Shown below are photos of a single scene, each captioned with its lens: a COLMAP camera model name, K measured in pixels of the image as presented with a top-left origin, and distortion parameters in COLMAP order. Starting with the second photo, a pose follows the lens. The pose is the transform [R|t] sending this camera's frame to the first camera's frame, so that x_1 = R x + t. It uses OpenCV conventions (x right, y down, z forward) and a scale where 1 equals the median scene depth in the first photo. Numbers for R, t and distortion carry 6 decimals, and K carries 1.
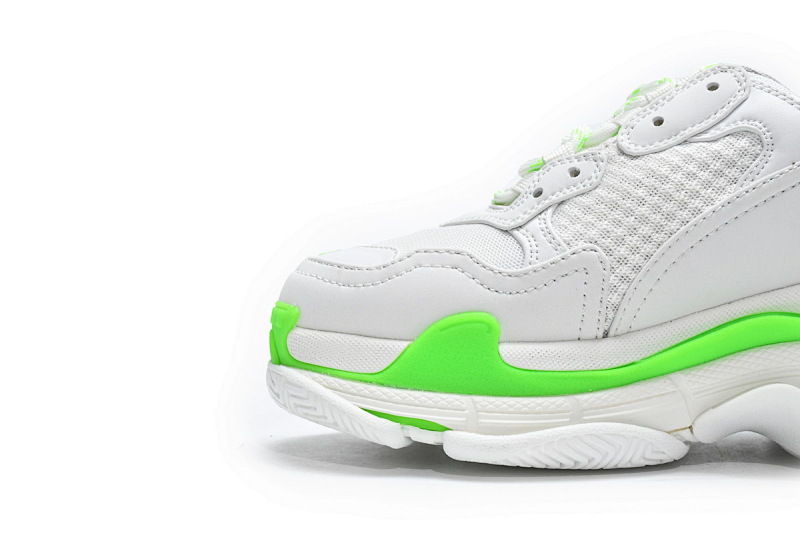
lens RADIAL K [[1521.3, 0, 399.6], [0, 1521.3, 269.7], [0, 0, 1]] dist [-0.071724, 0.000000]
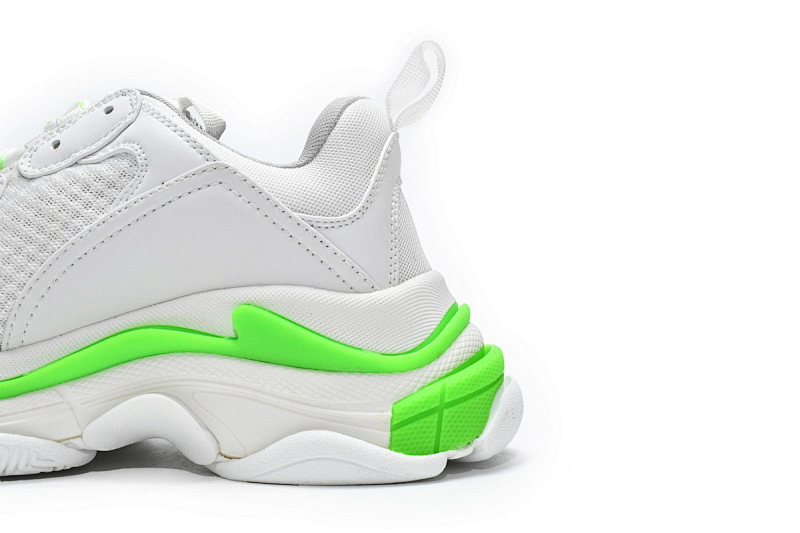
lens RADIAL K [[1521.3, 0, 400.3], [0, 1521.3, 262.5], [0, 0, 1]] dist [-0.071724, 0.000000]
pose [[0.999842, -0.017754, 0.000540, 0.417325], [0.017751, 0.999833, 0.004374, -0.016912], [-0.000617, -0.004364, 0.999990, -0.049795]]
